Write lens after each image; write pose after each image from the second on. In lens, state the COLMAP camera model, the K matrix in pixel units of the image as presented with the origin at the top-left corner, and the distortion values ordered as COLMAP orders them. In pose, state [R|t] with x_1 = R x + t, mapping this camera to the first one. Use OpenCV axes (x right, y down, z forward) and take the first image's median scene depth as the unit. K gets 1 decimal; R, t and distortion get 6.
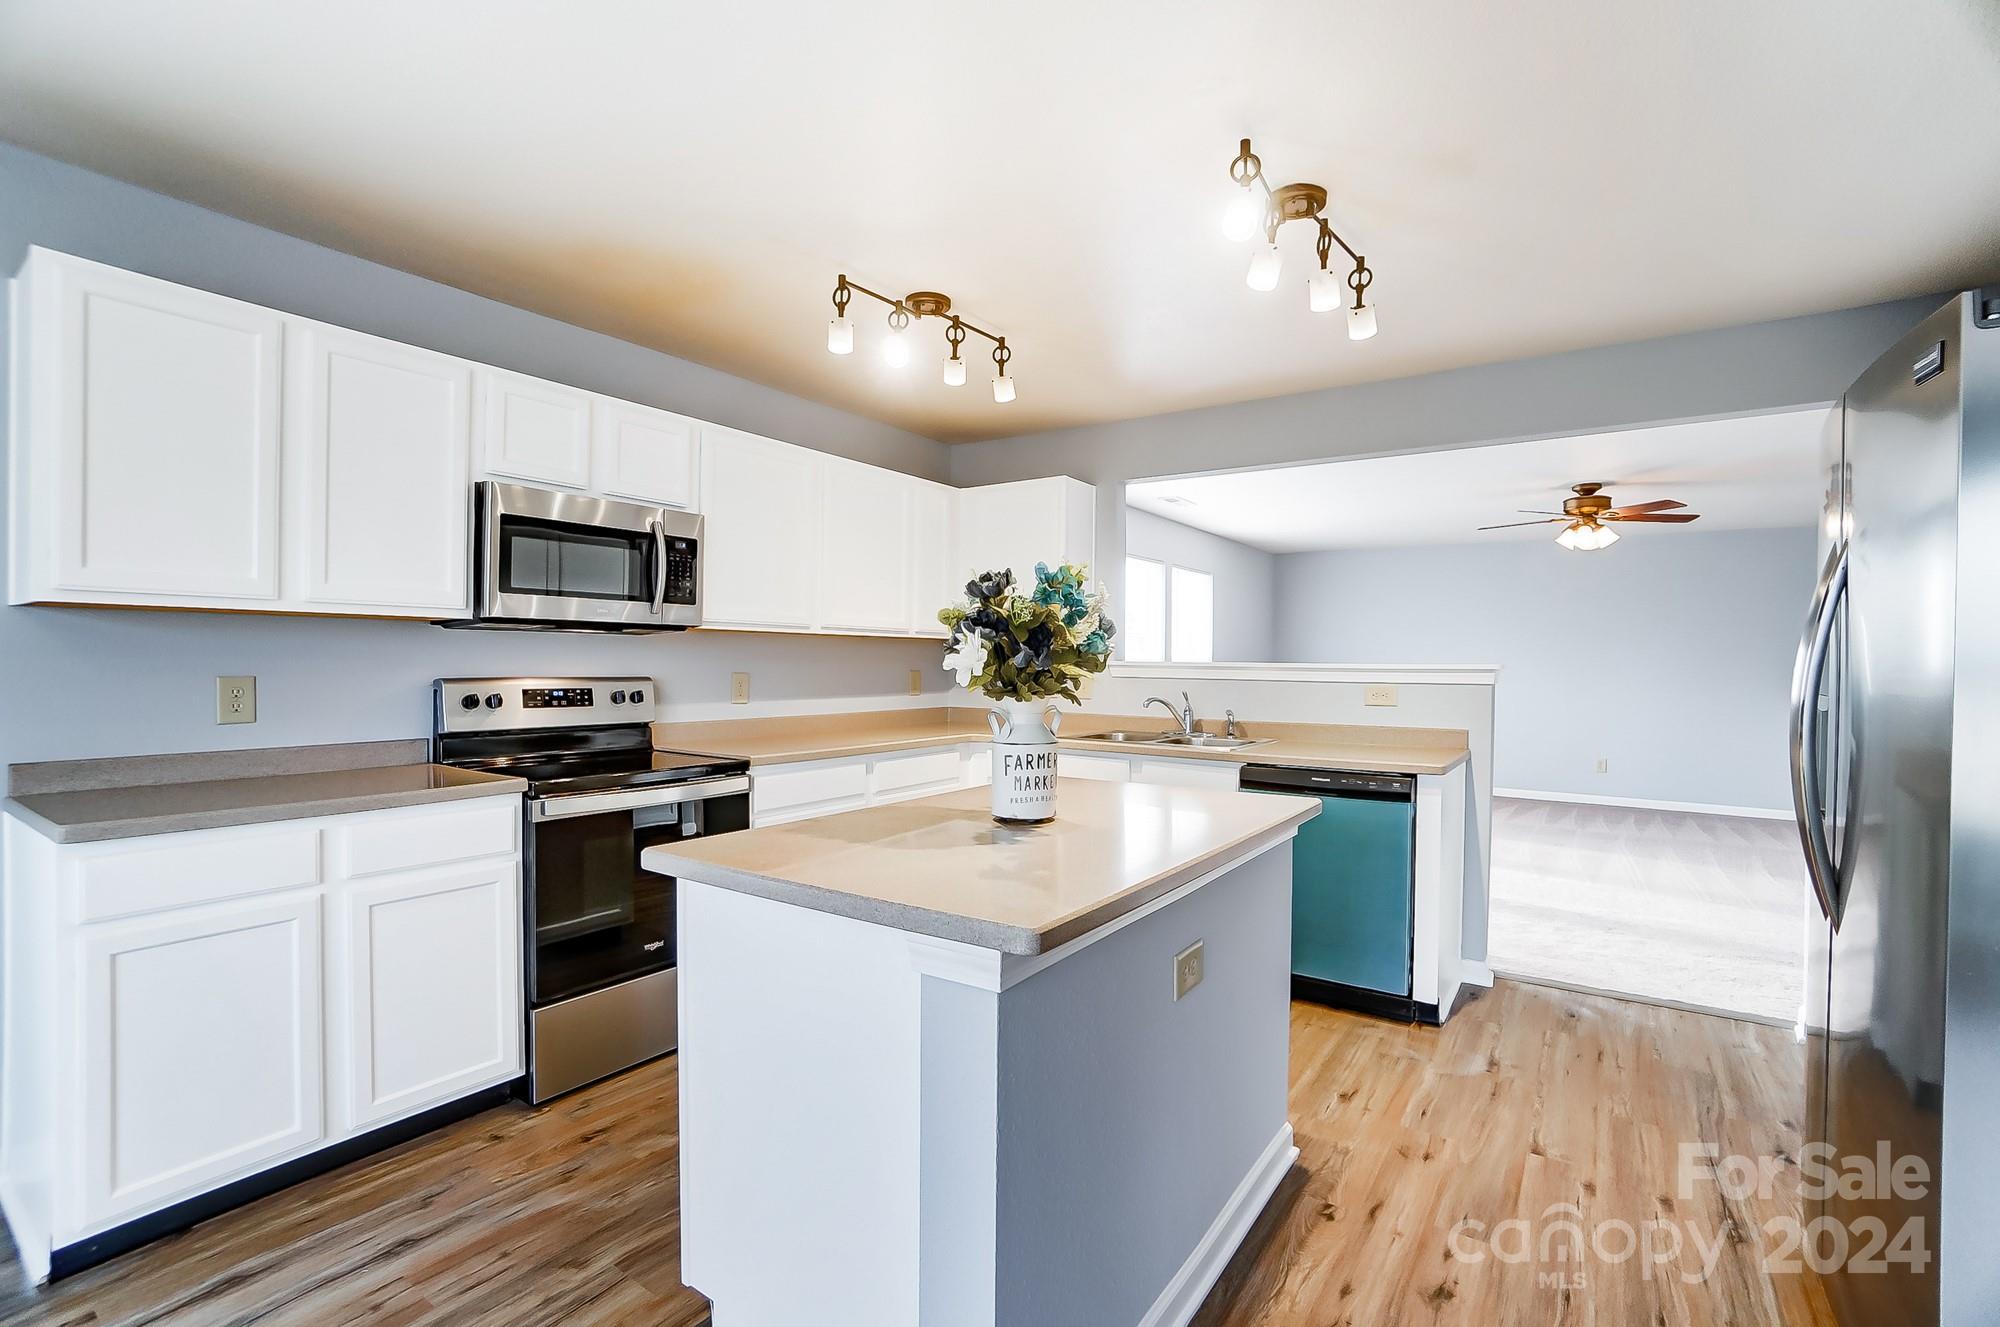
lens RADIAL K [[889.9, 0, 1003.9], [0, 889.9, 675.7], [0, 0, 1]] dist [-0.067120, 0.025964]
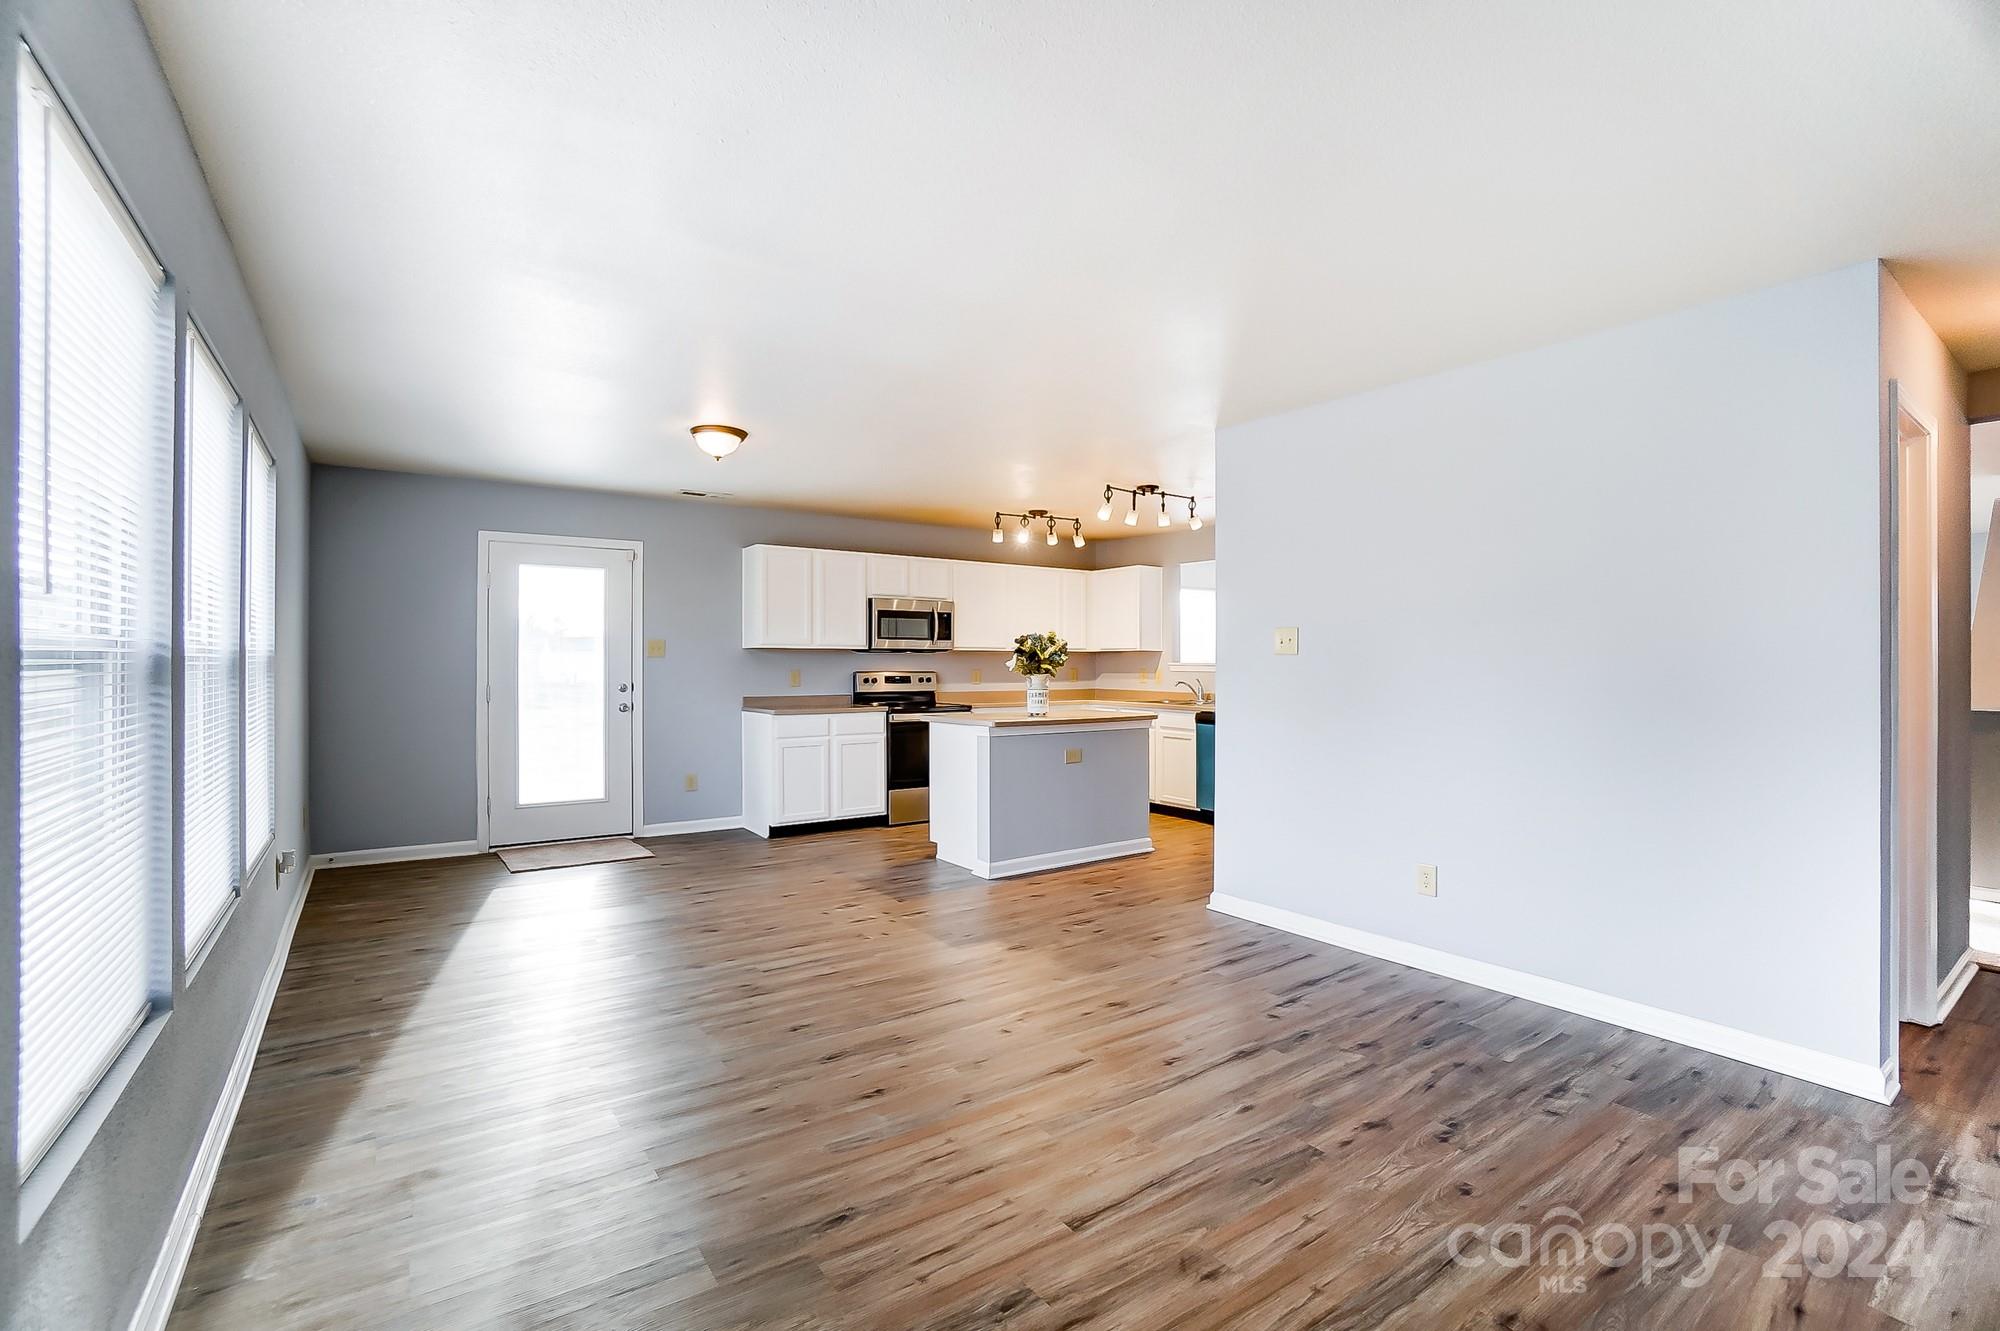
lens RADIAL K [[889.9, 0, 1003.9], [0, 889.9, 677.7], [0, 0, 1]] dist [-0.067120, 0.025964]
pose [[0.941090, -0.002422, -0.338147, 0.617282], [0.002266, 0.999997, -0.000857, 0.022894], [0.338149, 0.000040, 0.941093, -1.250611]]
